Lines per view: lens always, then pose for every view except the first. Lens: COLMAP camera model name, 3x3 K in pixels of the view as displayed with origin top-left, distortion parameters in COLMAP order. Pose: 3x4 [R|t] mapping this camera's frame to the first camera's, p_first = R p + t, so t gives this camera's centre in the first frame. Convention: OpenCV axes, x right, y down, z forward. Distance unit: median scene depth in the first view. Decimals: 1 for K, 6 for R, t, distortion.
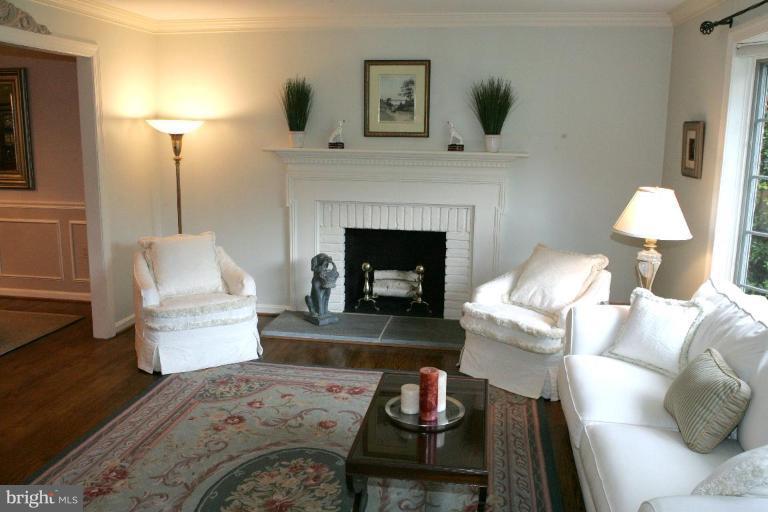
lens RADIAL K [[649.1, 0, 384.0], [0, 649.1, 256.0], [0, 0, 1]] dist [-0.120806, 0.084453]
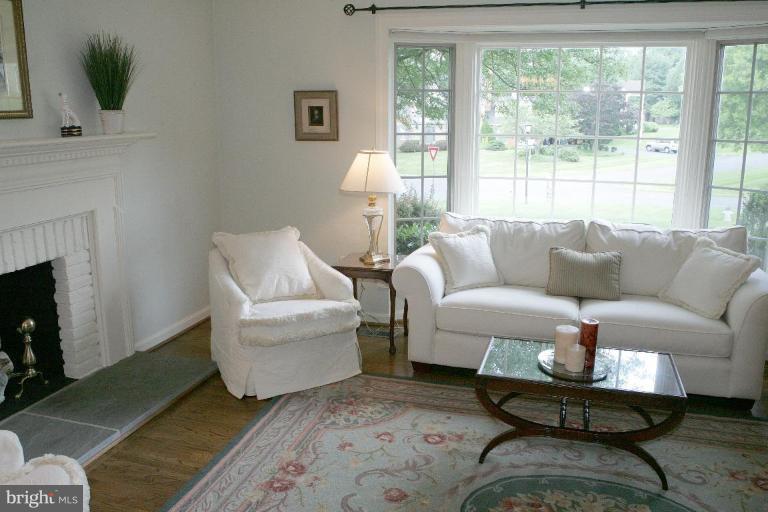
lens RADIAL K [[649.1, 0, 384.0], [0, 649.1, 256.0], [0, 0, 1]] dist [-0.120806, 0.084453]
pose [[0.135926, -0.235268, 0.962379, -0.527330], [0.192732, 0.959115, 0.207249, -0.117740], [-0.971791, 0.157310, 0.175712, 0.589764]]
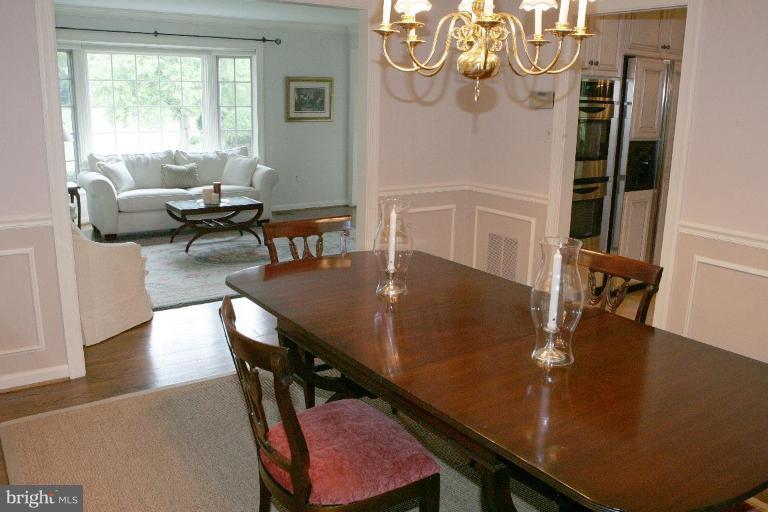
lens RADIAL K [[649.1, 0, 384.0], [0, 649.1, 256.0], [0, 0, 1]] dist [-0.120806, 0.084453]
pose [[-0.696543, -0.201653, 0.688596, -1.147523], [0.102741, 0.921775, 0.373866, -0.227904], [-0.710122, 0.331161, -0.621337, 1.148097]]
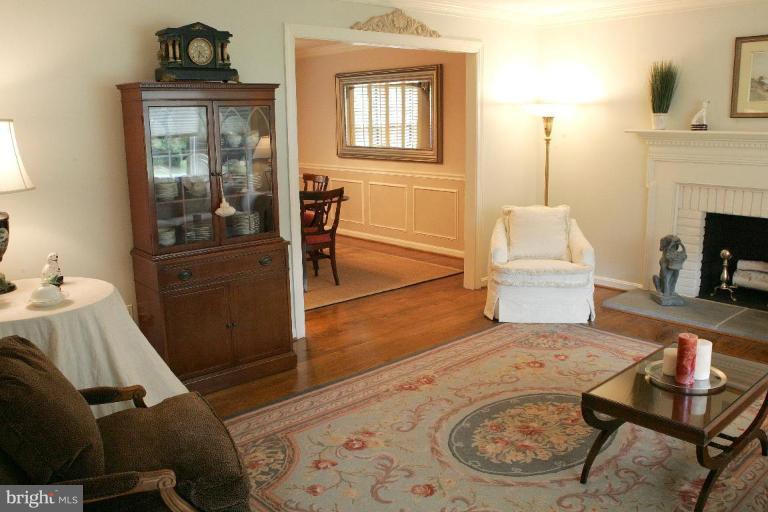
lens RADIAL K [[649.1, 0, 384.0], [0, 649.1, 256.0], [0, 0, 1]] dist [-0.120806, 0.084453]
pose [[0.780129, 0.105536, -0.616653, 0.169992], [-0.092863, 0.994284, 0.052684, 0.018888], [0.618688, 0.016164, 0.785470, -0.053597]]
